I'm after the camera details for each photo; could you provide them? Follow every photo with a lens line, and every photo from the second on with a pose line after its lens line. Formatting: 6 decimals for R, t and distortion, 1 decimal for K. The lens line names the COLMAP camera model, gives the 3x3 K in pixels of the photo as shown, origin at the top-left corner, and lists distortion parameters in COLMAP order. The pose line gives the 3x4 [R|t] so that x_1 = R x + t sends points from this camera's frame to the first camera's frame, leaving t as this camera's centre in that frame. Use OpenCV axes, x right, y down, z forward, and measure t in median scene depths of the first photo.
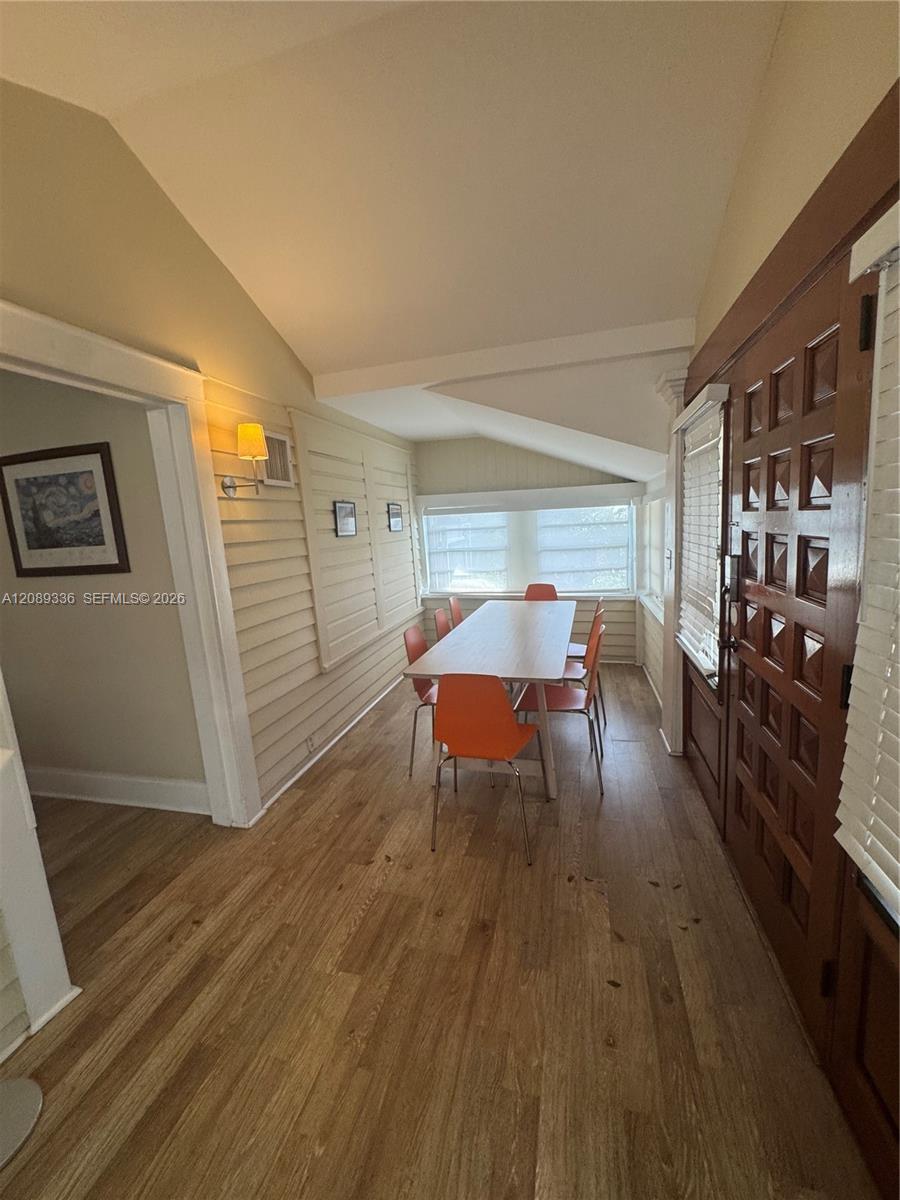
lens RADIAL K [[483.2, 0, 448.1], [0, 483.2, 598.3], [0, 0, 1]] dist [-0.006874, 0.001235]
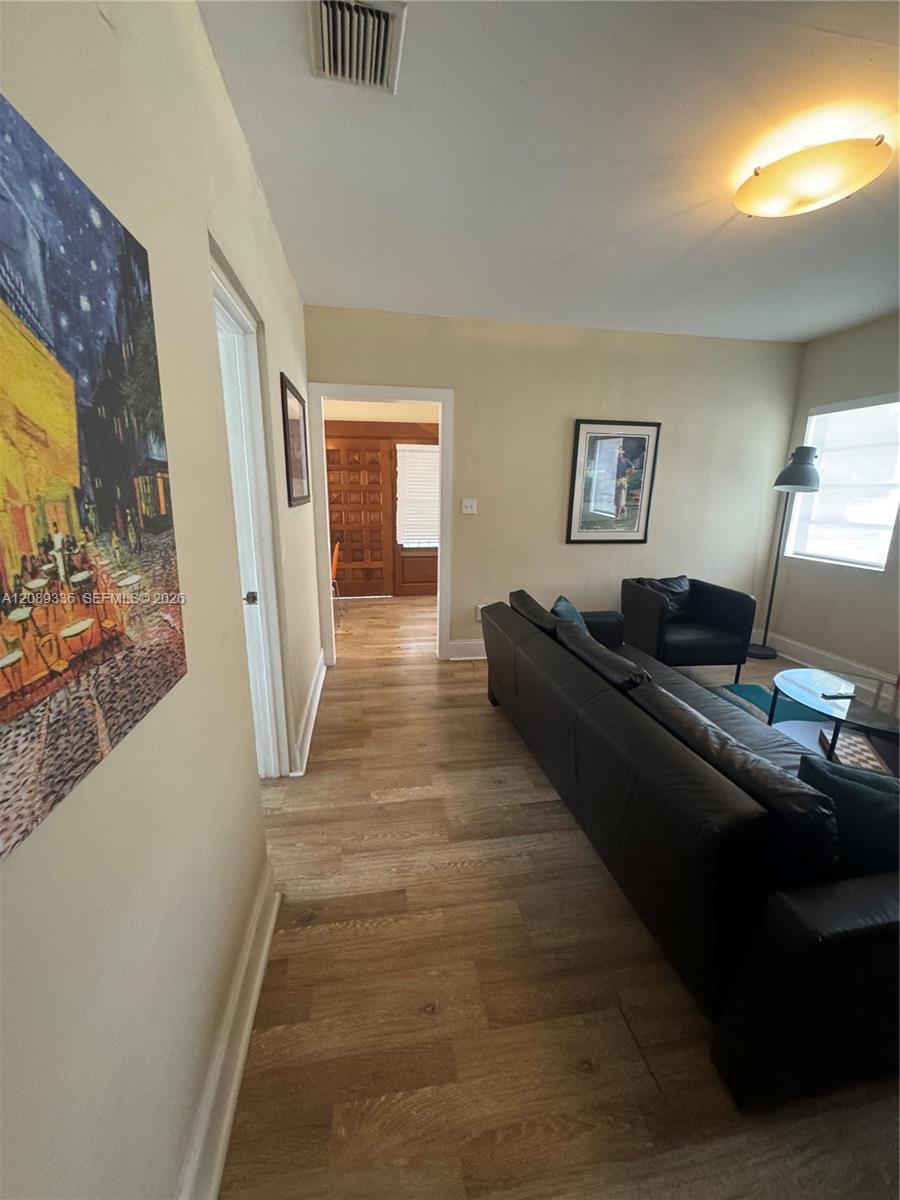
lens RADIAL K [[483.2, 0, 447.6], [0, 483.2, 600.1], [0, 0, 1]] dist [-0.006874, 0.001235]
pose [[-0.418277, -0.156898, 0.894666, -2.807390], [0.150839, 0.959294, 0.238752, -0.095672], [-0.895708, 0.234815, -0.377584, 1.671020]]
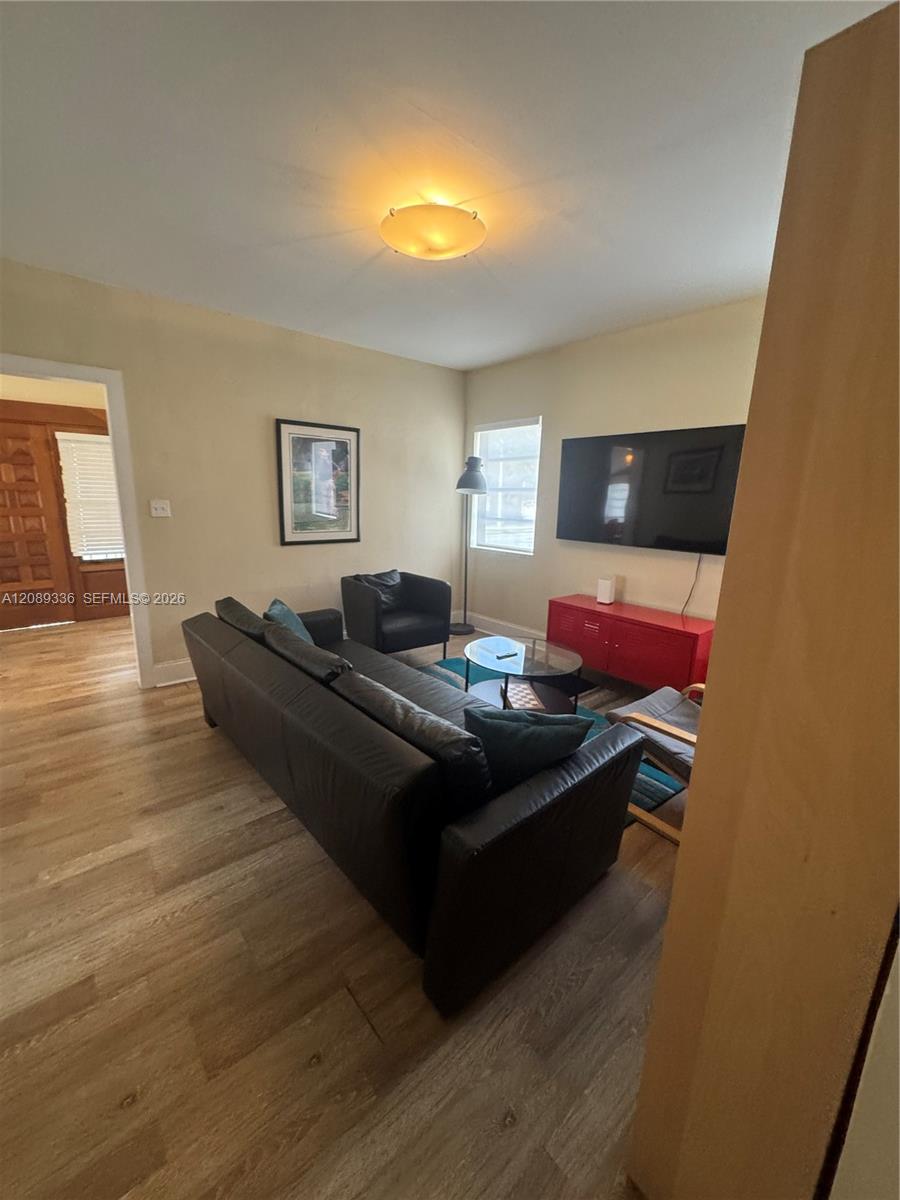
lens RADIAL K [[483.2, 0, 453.7], [0, 483.2, 600.2], [0, 0, 1]] dist [-0.006874, 0.001235]
pose [[-0.827118, -0.082887, 0.555883, -2.875070], [0.110018, 0.946052, 0.304765, -0.075361], [-0.551155, 0.313234, -0.773377, 1.605963]]
